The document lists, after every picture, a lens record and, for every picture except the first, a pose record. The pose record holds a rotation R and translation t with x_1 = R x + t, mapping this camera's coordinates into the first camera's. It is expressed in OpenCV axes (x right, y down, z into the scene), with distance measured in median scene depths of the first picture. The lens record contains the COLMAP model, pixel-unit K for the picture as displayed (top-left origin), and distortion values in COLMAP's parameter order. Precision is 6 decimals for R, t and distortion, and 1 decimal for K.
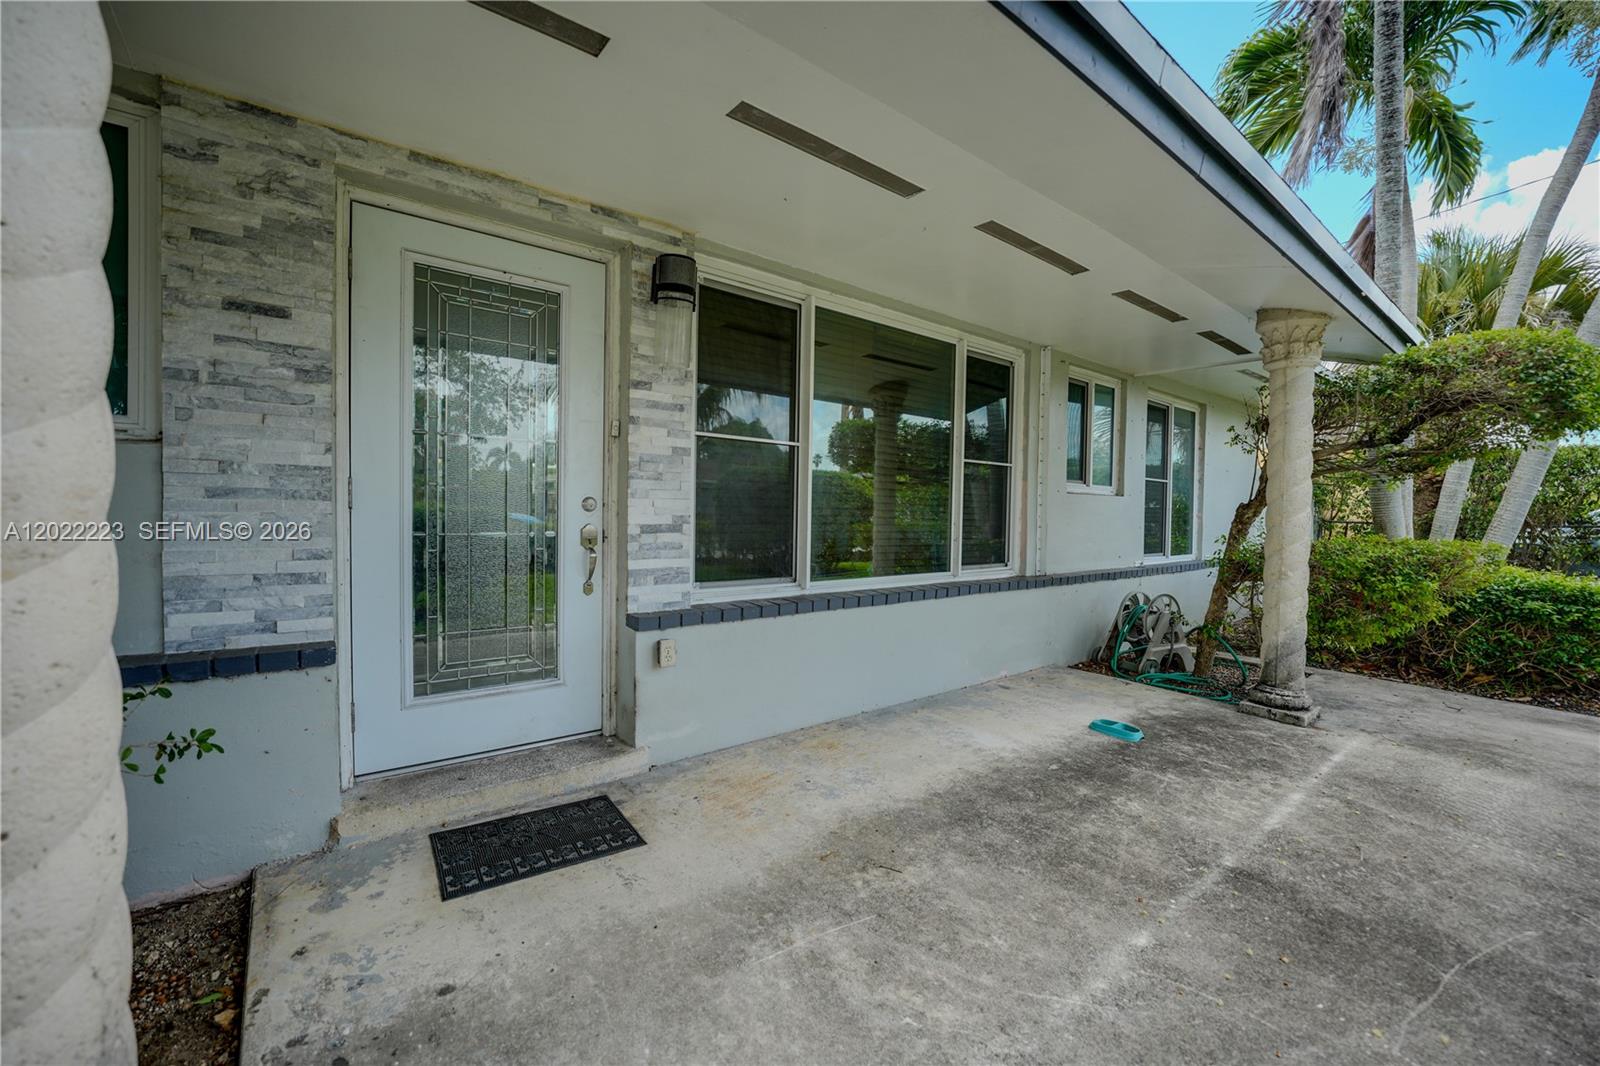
lens RADIAL K [[637.0, 0, 793.5], [0, 637.0, 532.5], [0, 0, 1]] dist [-0.000451, 0.000091]
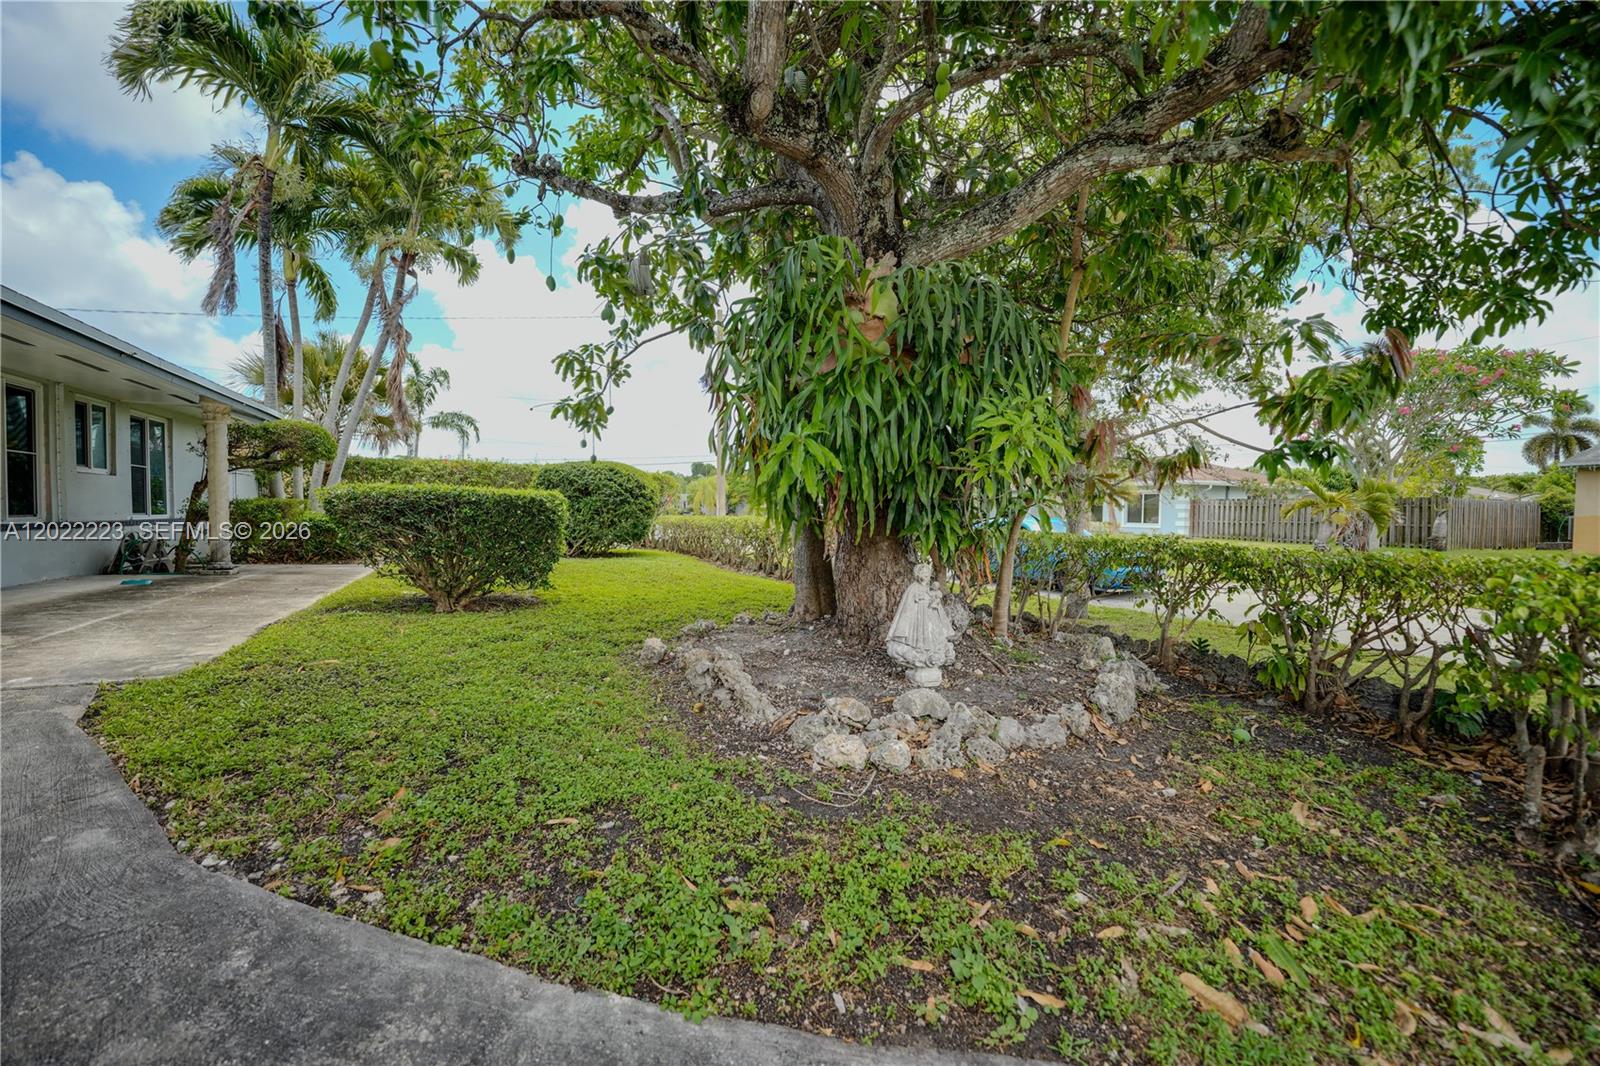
lens RADIAL K [[637.0, 0, 793.5], [0, 637.0, 532.5], [0, 0, 1]] dist [-0.000451, 0.000091]
pose [[0.216784, -0.039215, 0.975432, -0.754269], [0.011145, 0.999227, 0.037695, 0.049441], [-0.976156, 0.002699, 0.217053, -1.119617]]
